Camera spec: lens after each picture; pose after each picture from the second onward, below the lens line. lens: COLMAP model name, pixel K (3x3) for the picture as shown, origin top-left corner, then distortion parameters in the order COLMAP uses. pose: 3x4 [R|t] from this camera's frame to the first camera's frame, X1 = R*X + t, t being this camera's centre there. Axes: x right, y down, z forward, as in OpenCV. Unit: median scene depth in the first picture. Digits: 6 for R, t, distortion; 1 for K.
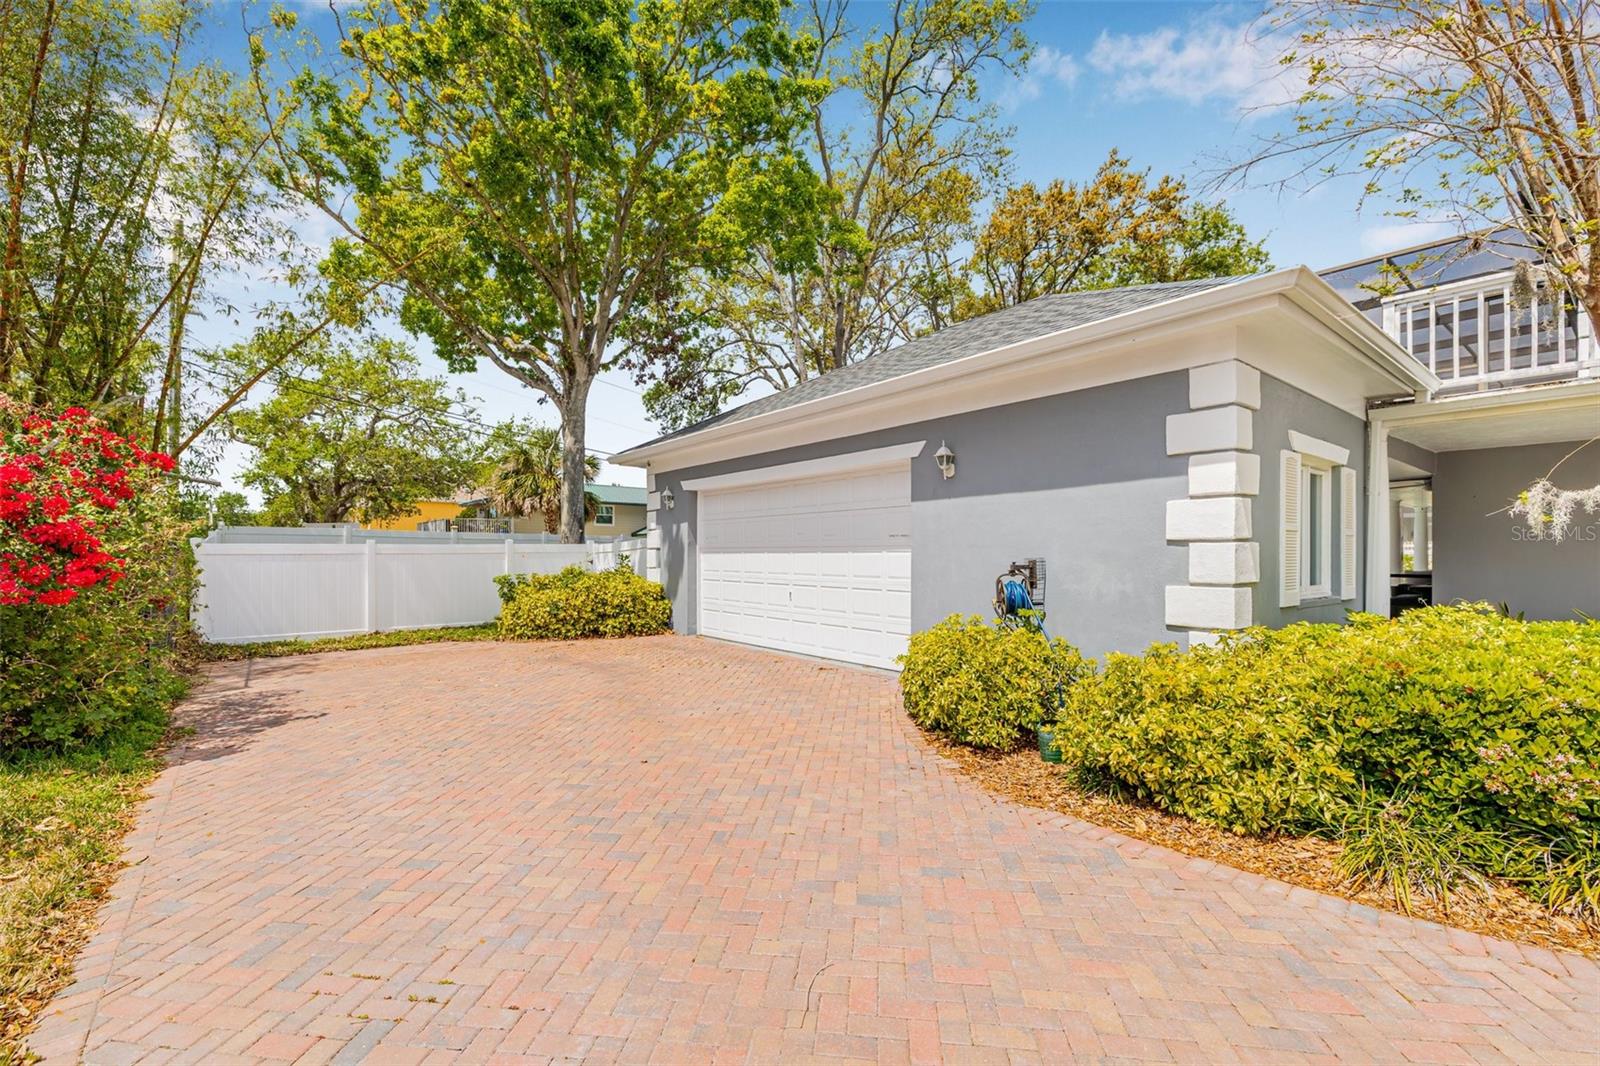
lens RADIAL K [[665.5, 0, 815.9], [0, 665.5, 542.4], [0, 0, 1]] dist [-0.000425, 0.000100]
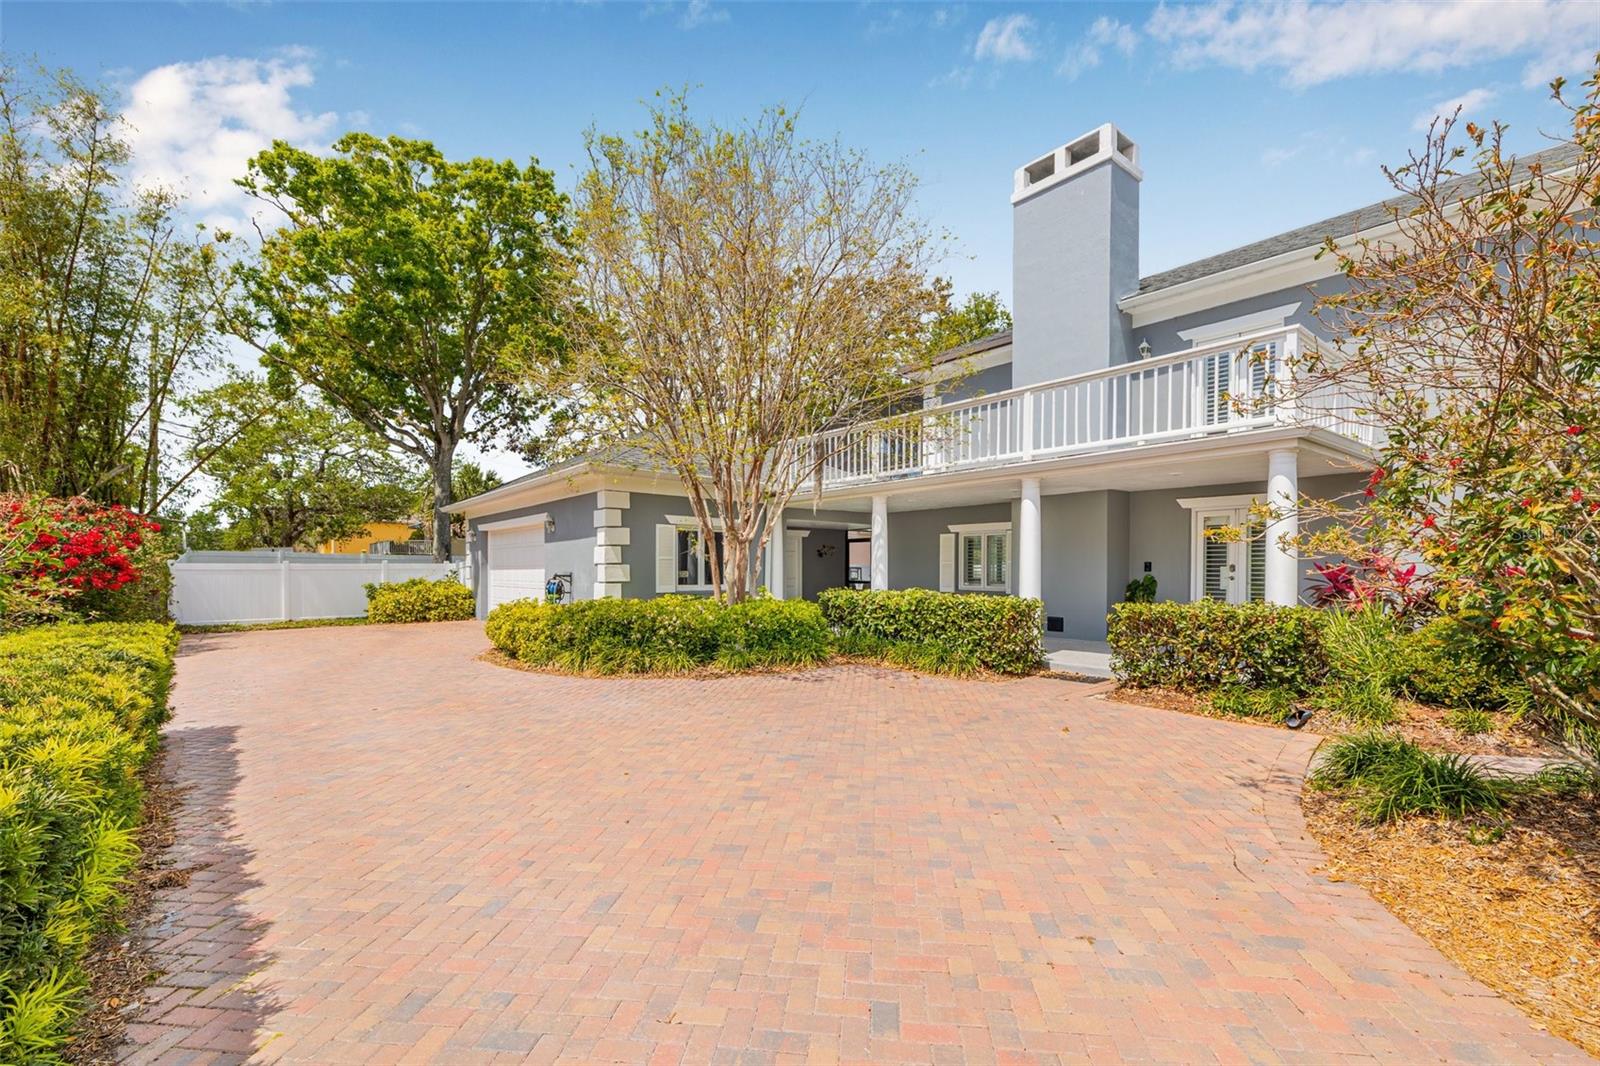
lens RADIAL K [[672.6, 0, 820.8], [0, 672.6, 569.1], [0, 0, 1]] dist [0.001712, -0.000114]
pose [[0.999835, 0.001706, 0.018111, 0.556357], [-0.001954, 0.999905, 0.013665, -0.008332], [-0.018086, -0.013698, 0.999743, -0.599355]]
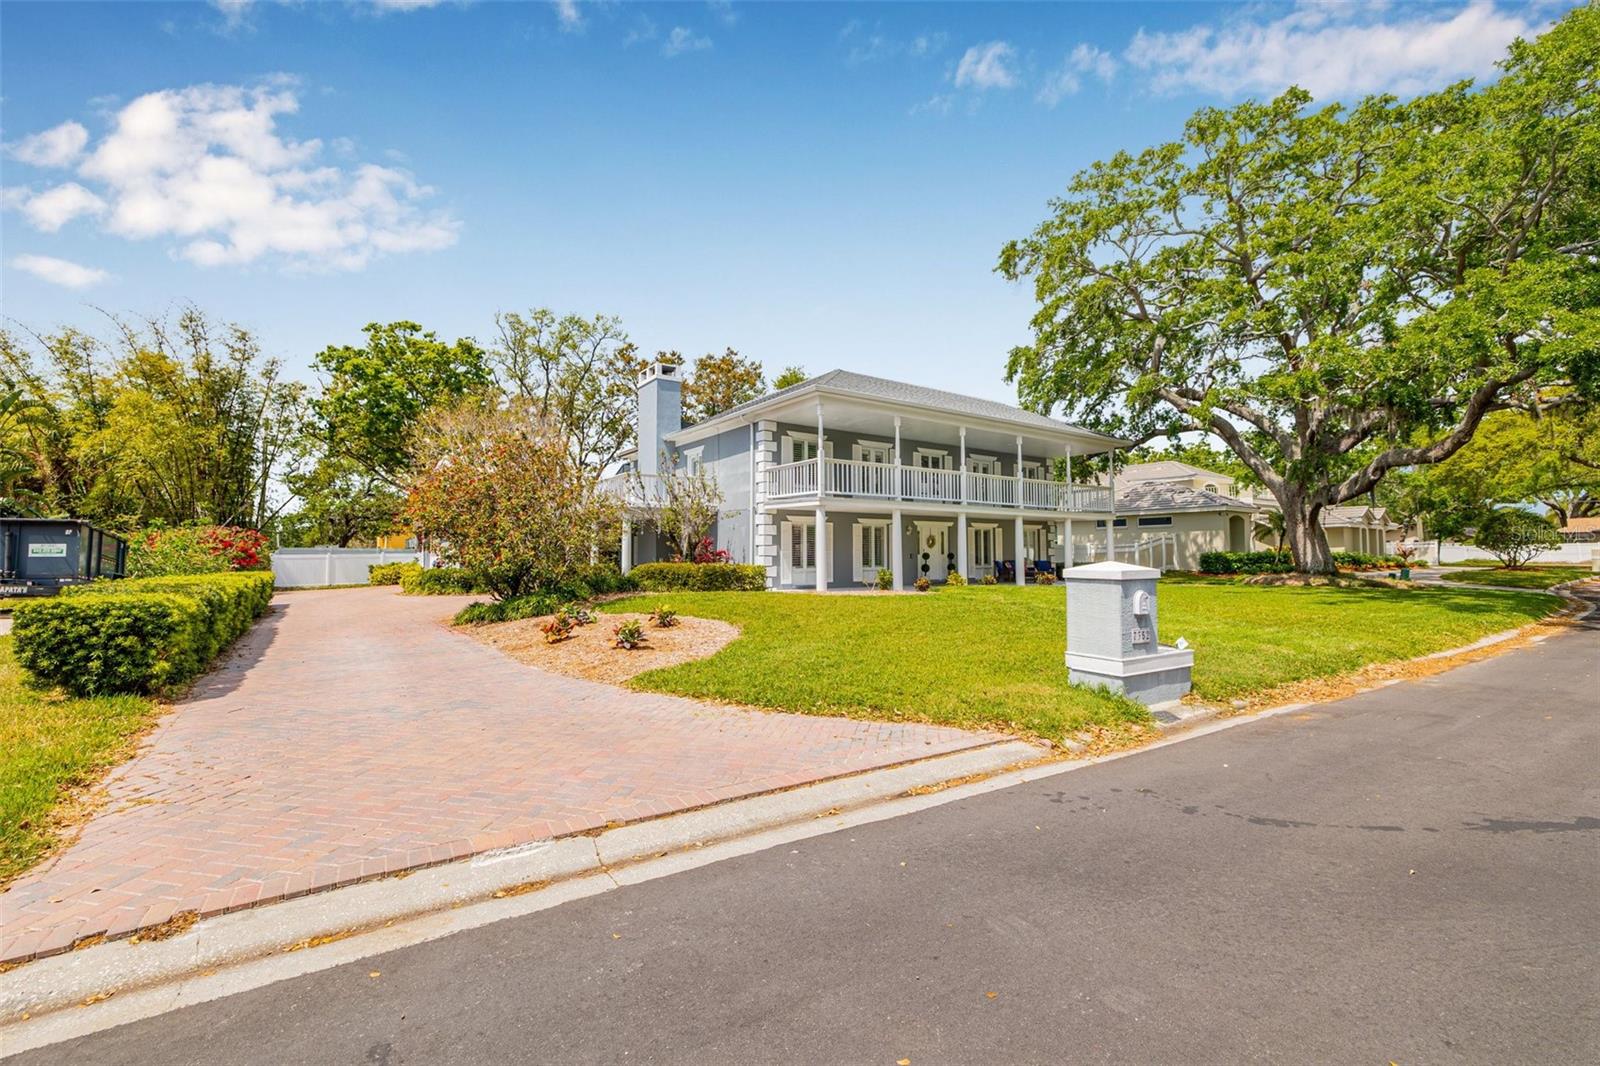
lens RADIAL K [[653.9, 0, 805.0], [0, 653.9, 516.0], [0, 0, 1]] dist [0.014195, 0.000065]
pose [[0.997878, -0.010701, -0.064223, 1.596127], [0.007645, 0.998835, -0.047643, -0.012191], [0.064658, 0.047050, 0.996798, -1.745360]]
